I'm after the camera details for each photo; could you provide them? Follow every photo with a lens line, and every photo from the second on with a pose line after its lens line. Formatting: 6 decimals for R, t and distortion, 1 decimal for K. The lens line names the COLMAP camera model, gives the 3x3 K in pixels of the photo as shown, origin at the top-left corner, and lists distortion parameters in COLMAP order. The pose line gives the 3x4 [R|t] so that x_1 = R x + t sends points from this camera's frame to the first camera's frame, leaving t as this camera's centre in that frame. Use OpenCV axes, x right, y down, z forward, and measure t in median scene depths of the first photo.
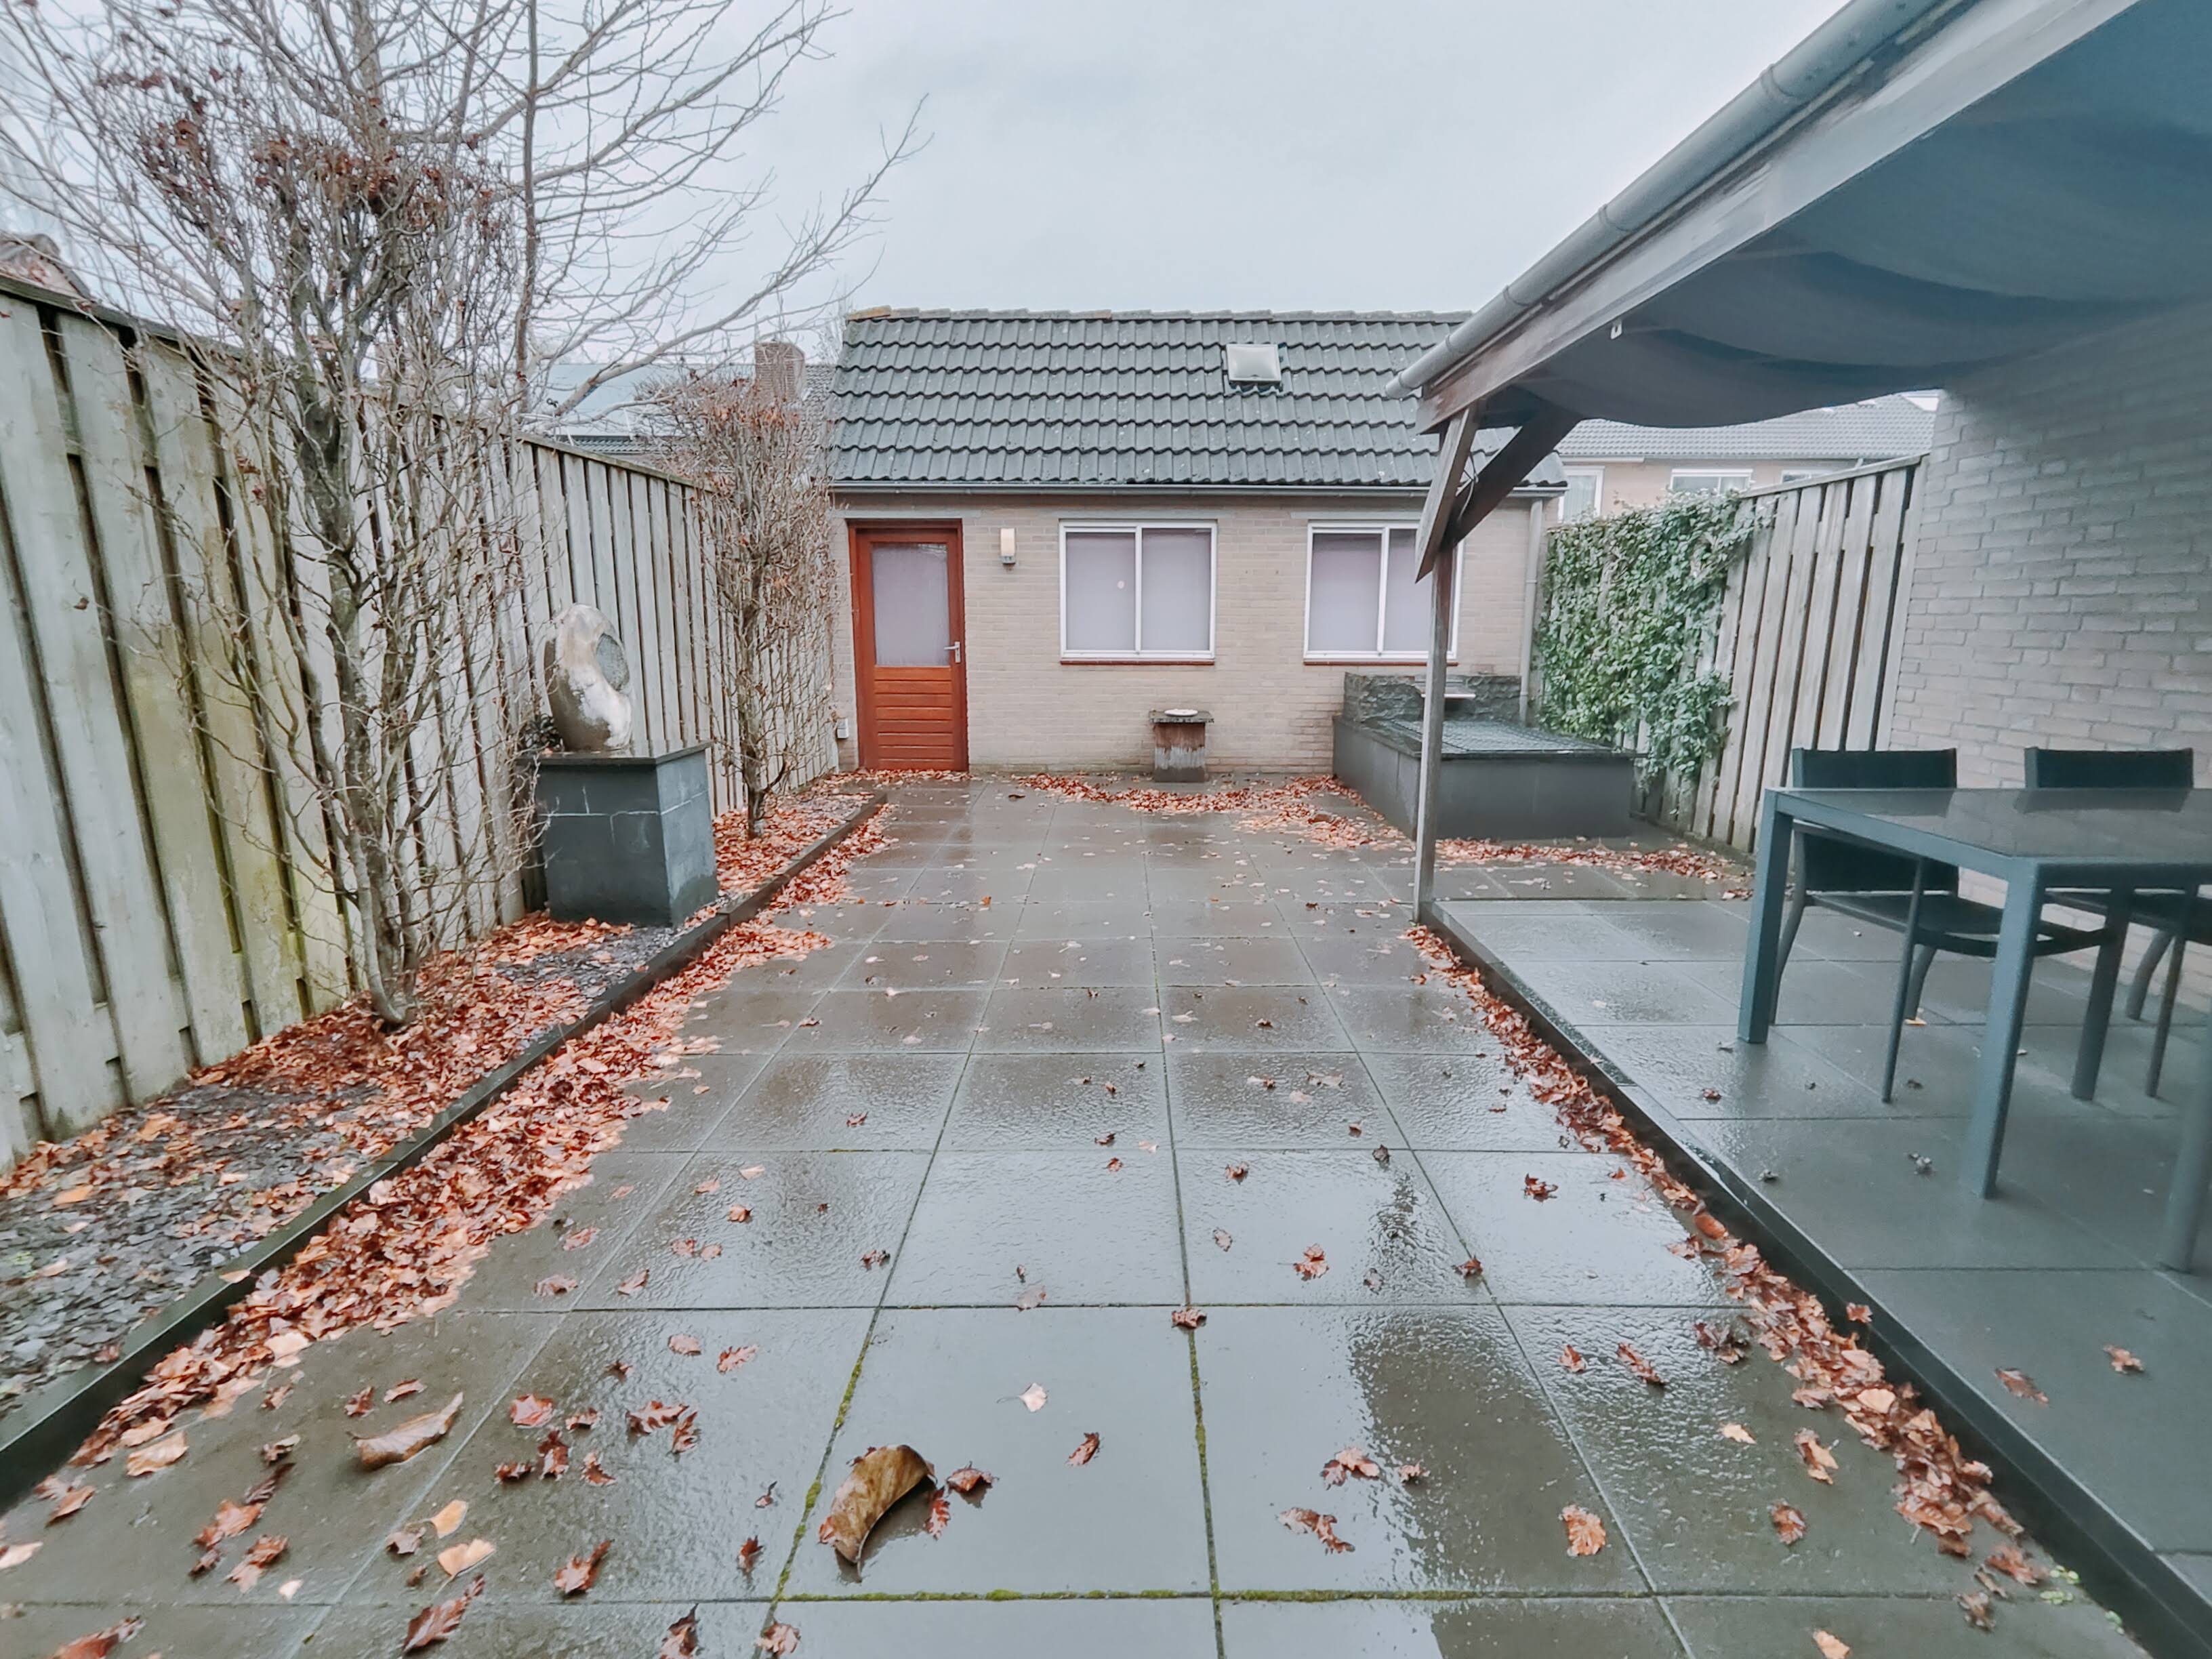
lens RADIAL K [[1015.6, 0, 1130.1], [0, 1015.6, 806.8], [0, 0, 1]] dist [0.000583, 0.000535]
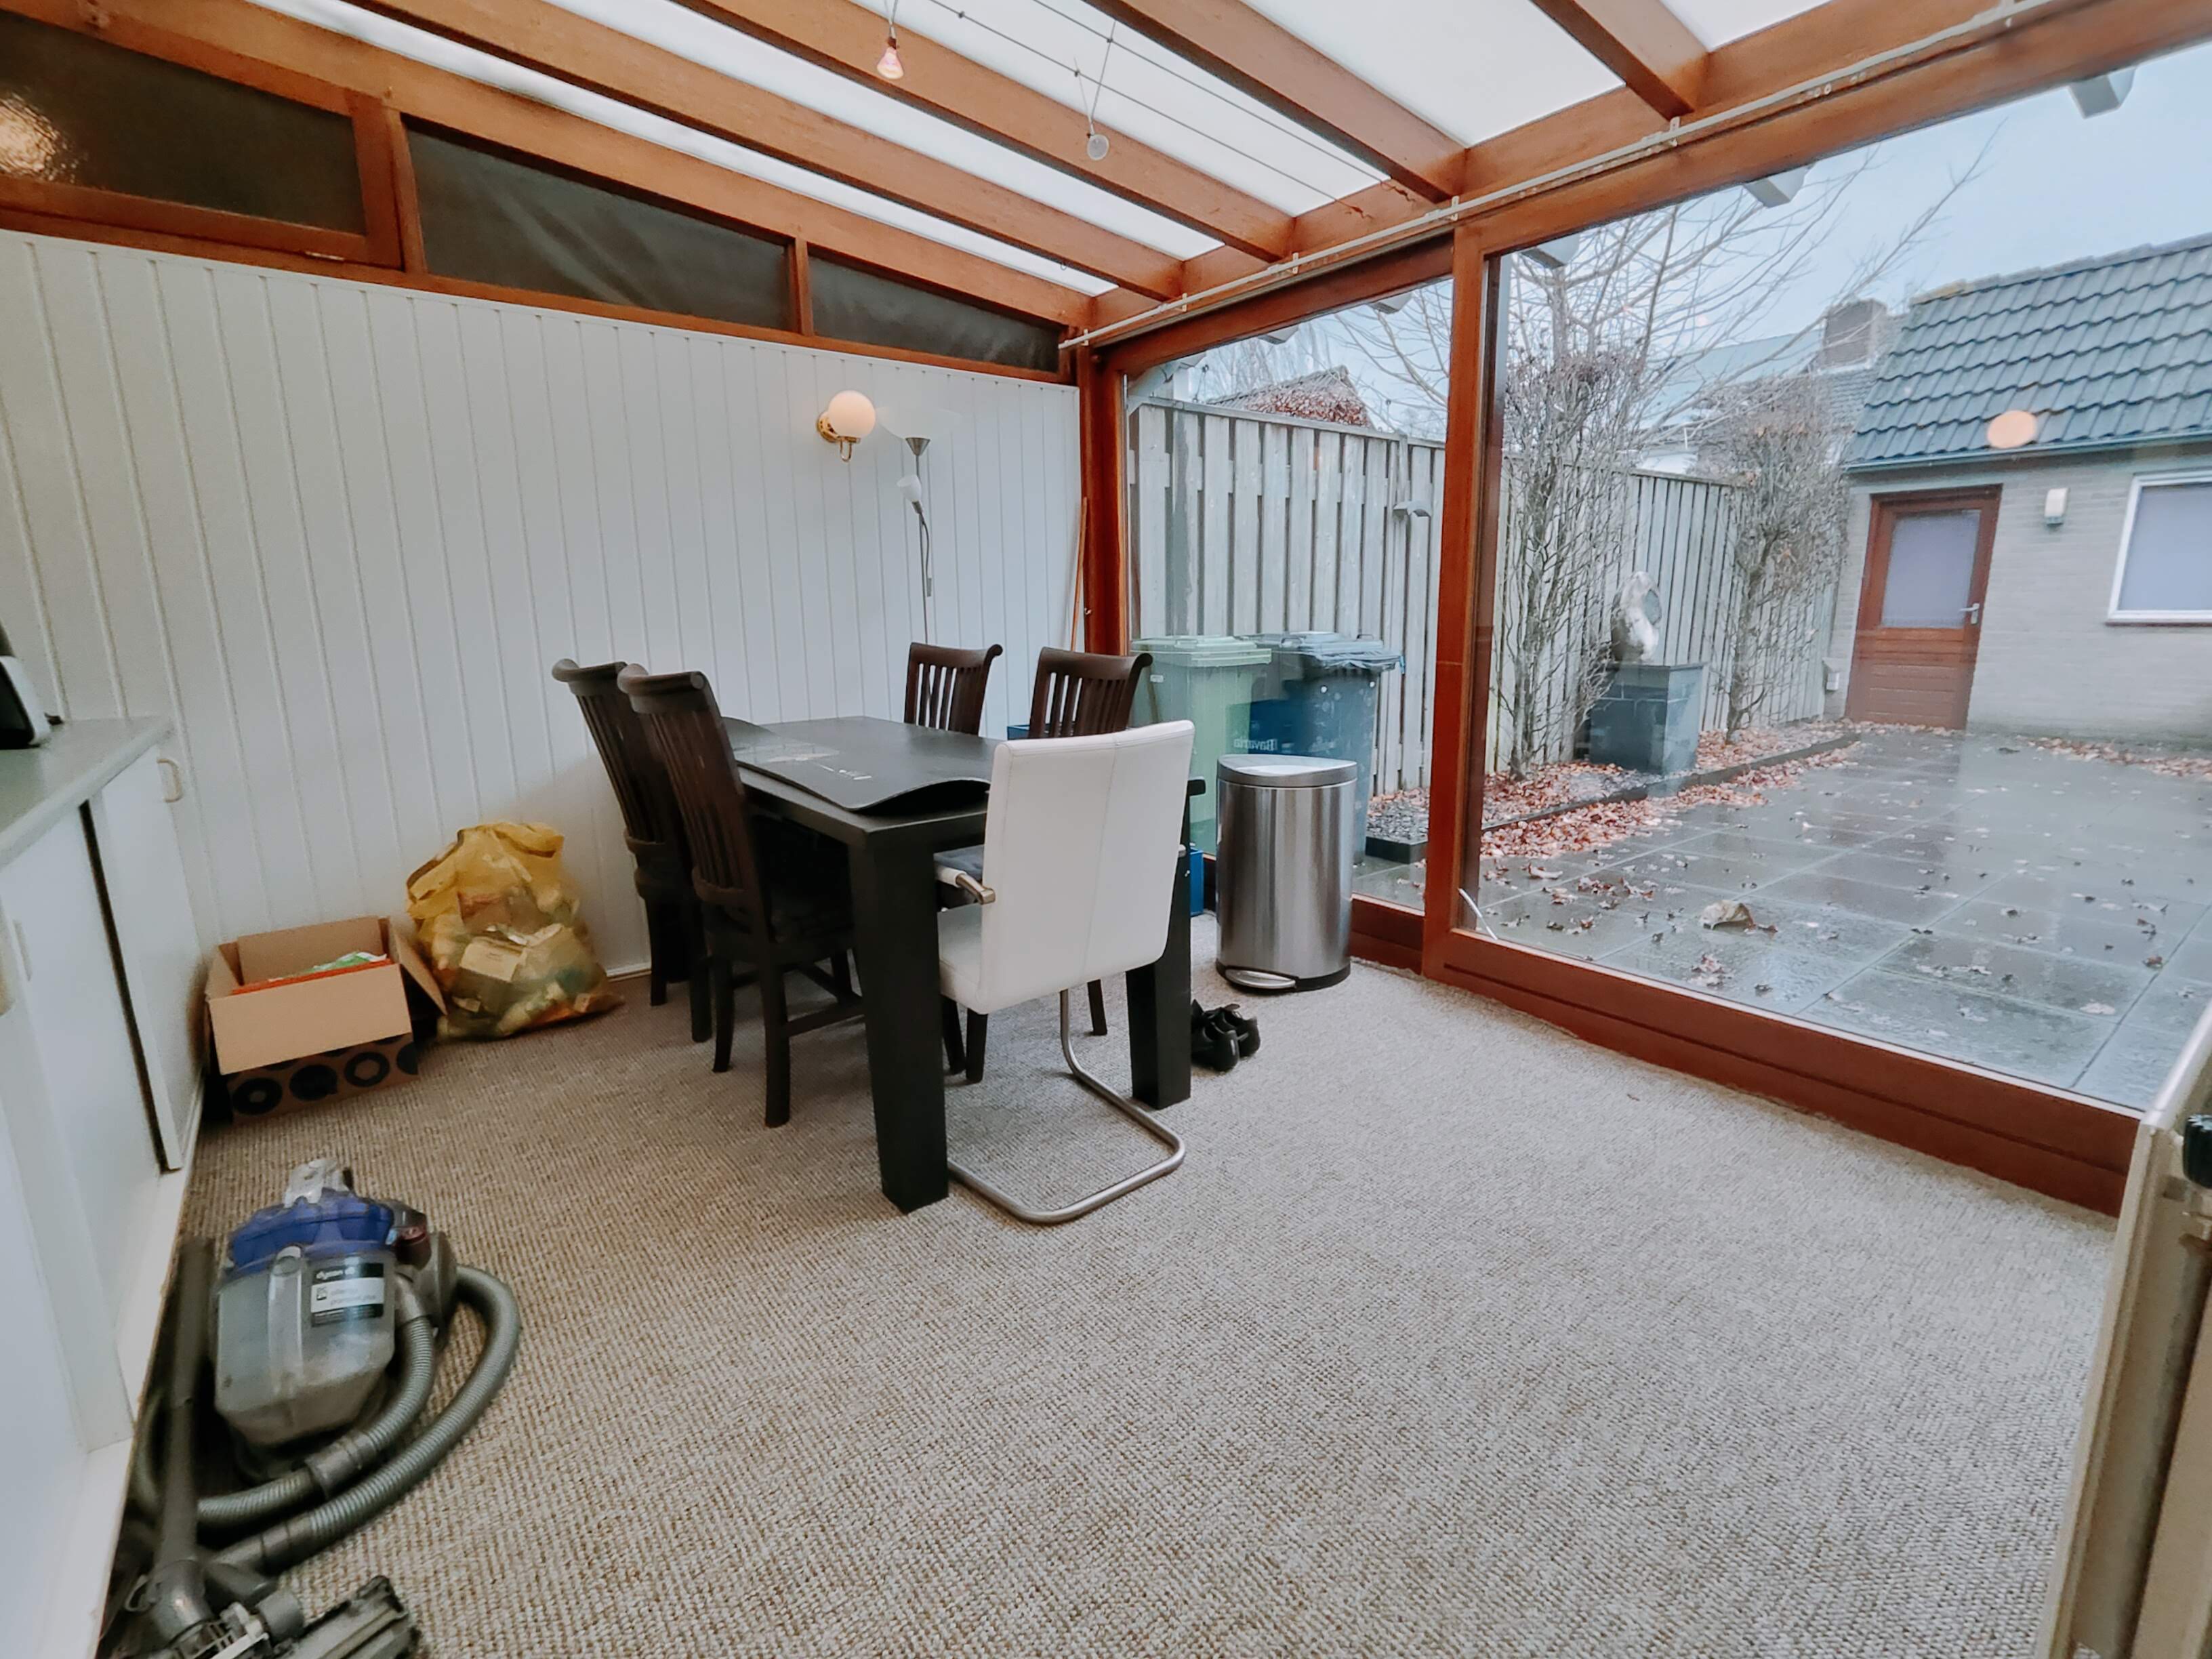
lens RADIAL K [[1015.6, 0, 1130.1], [0, 1015.6, 806.8], [0, 0, 1]] dist [0.000583, 0.000535]
pose [[0.612850, 0.147414, -0.776327, 0.186091], [-0.133636, 0.987629, 0.082042, 0.099168], [0.778817, 0.053465, 0.624968, -0.422817]]
